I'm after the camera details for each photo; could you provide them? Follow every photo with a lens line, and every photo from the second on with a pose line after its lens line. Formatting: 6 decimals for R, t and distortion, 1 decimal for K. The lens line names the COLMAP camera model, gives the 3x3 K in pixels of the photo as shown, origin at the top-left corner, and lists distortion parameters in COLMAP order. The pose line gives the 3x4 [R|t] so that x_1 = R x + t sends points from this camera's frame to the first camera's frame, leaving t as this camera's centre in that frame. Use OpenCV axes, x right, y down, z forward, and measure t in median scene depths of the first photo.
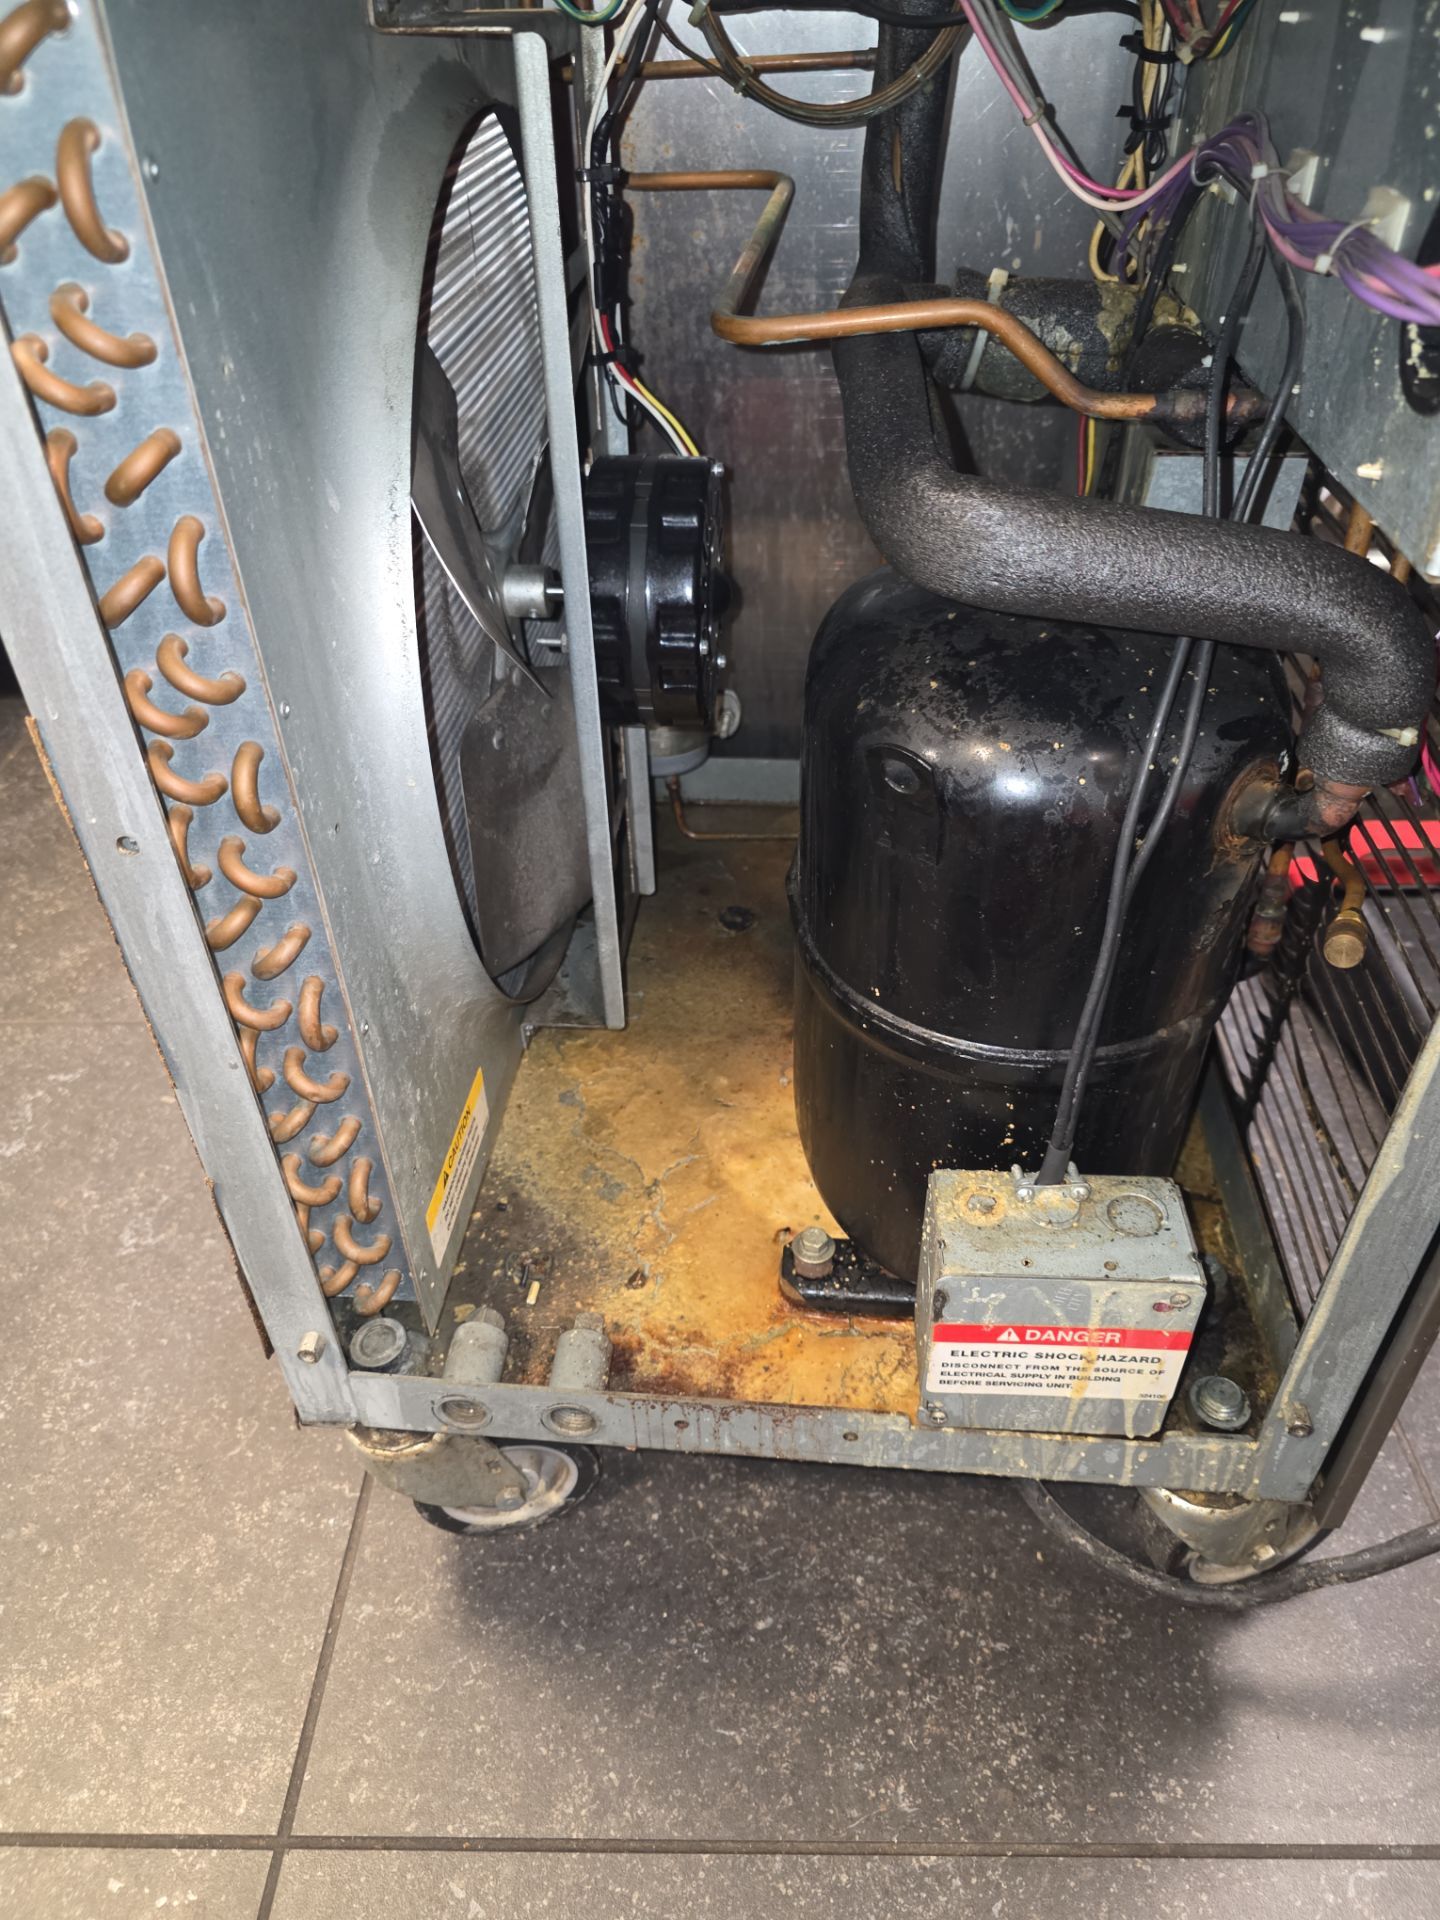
lens RADIAL K [[1309.8, 0, 704.4], [0, 1309.8, 972.1], [0, 0, 1]] dist [0.019784, -0.038638]
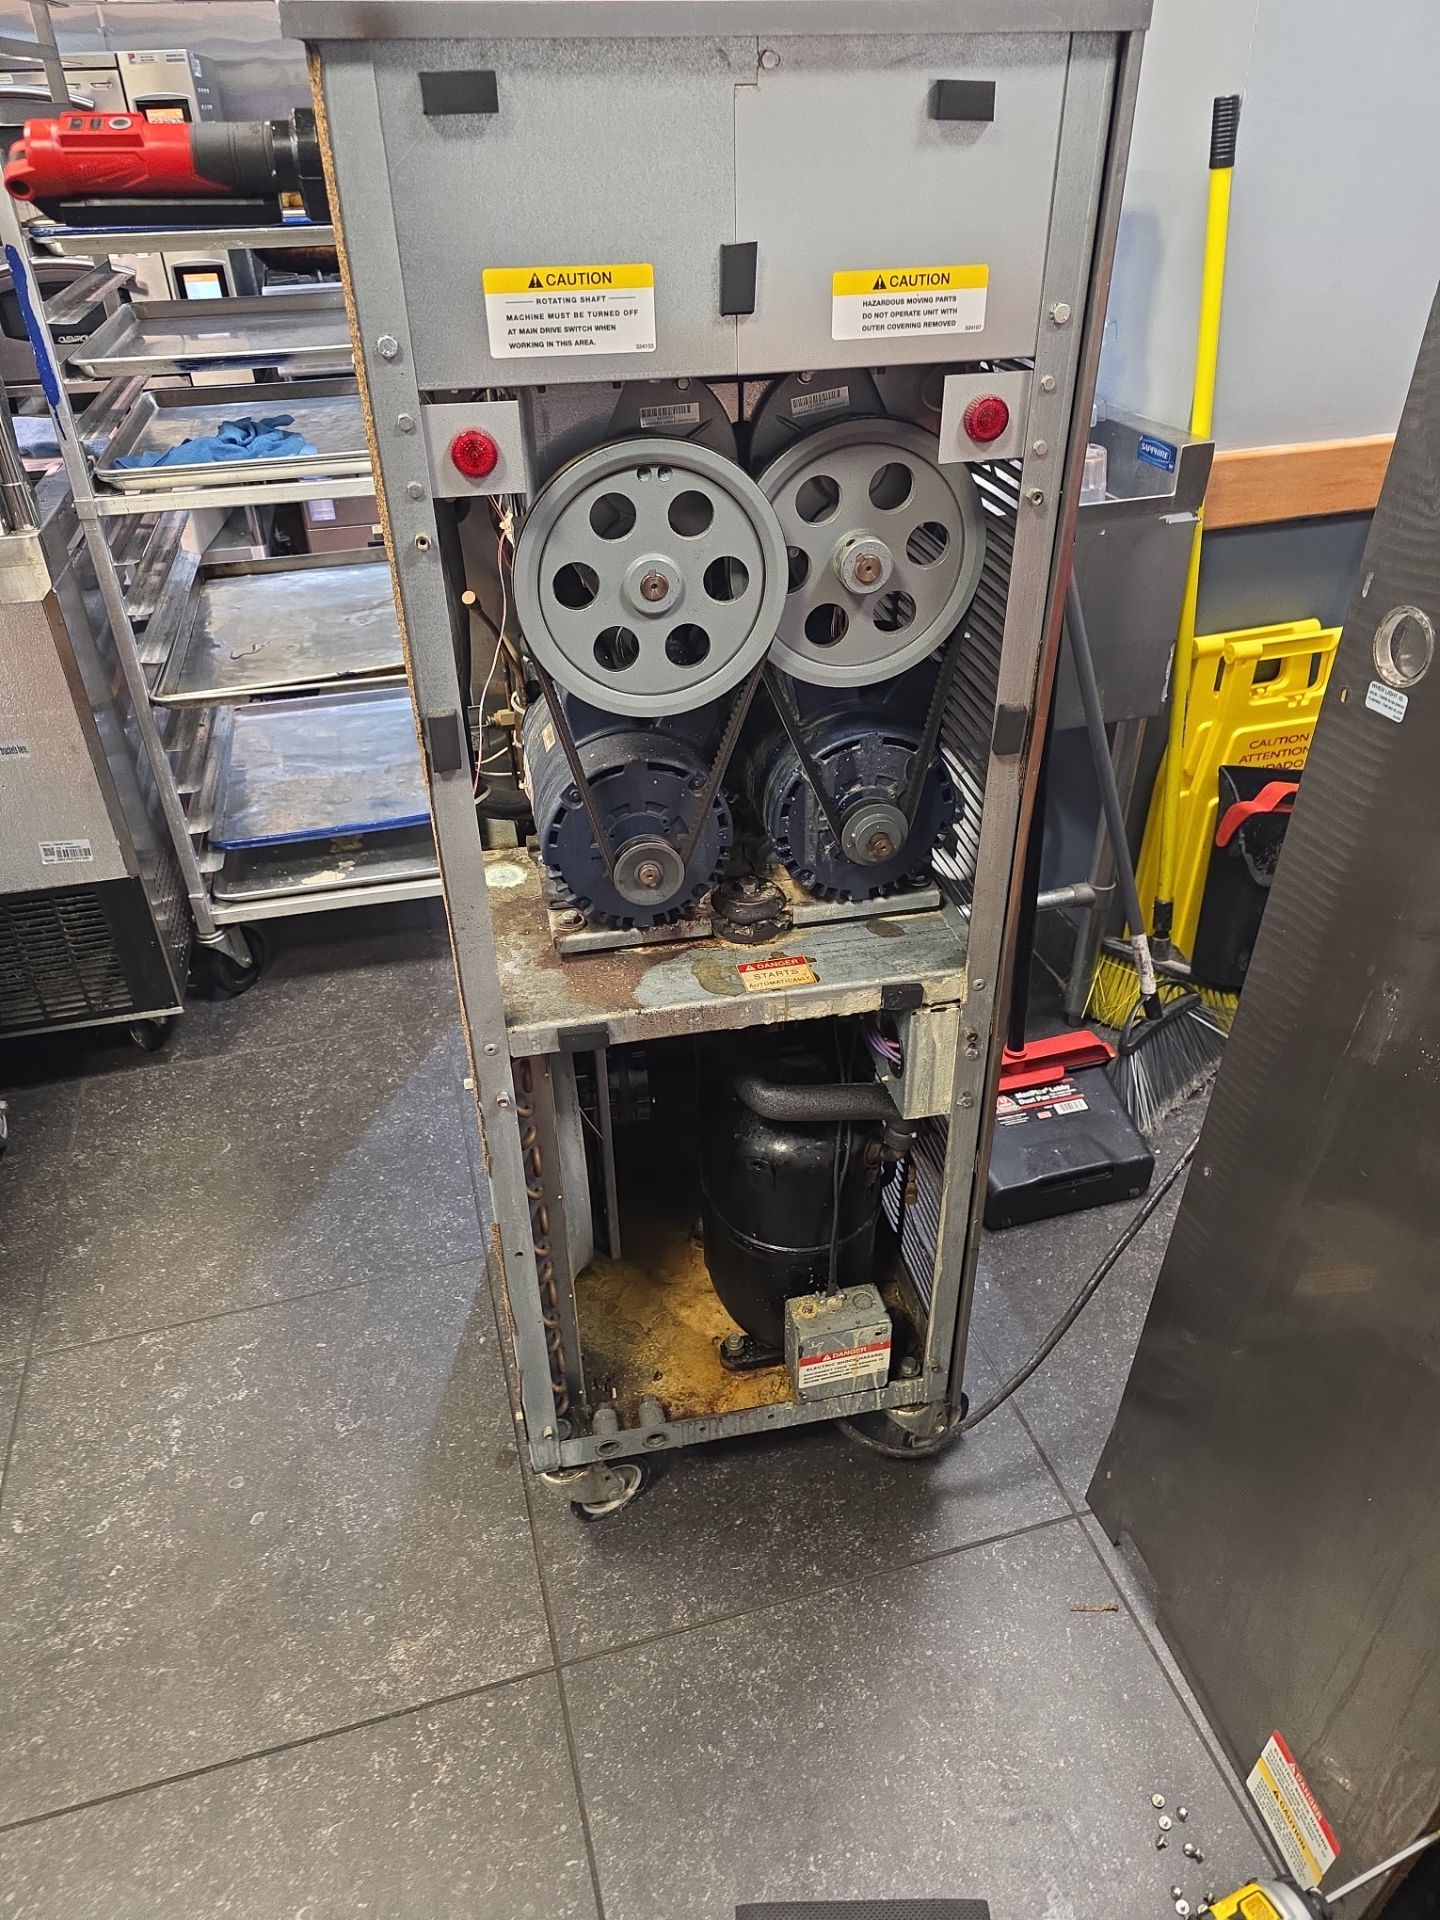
lens RADIAL K [[1309.8, 0, 723.2], [0, 1309.8, 940.0], [0, 0, 1]] dist [0.019784, -0.038638]
pose [[0.955660, -0.150646, 0.253022, -0.412477], [0.174623, 0.981774, -0.075013, -0.313403], [-0.237110, 0.115870, 0.964548, -1.292715]]
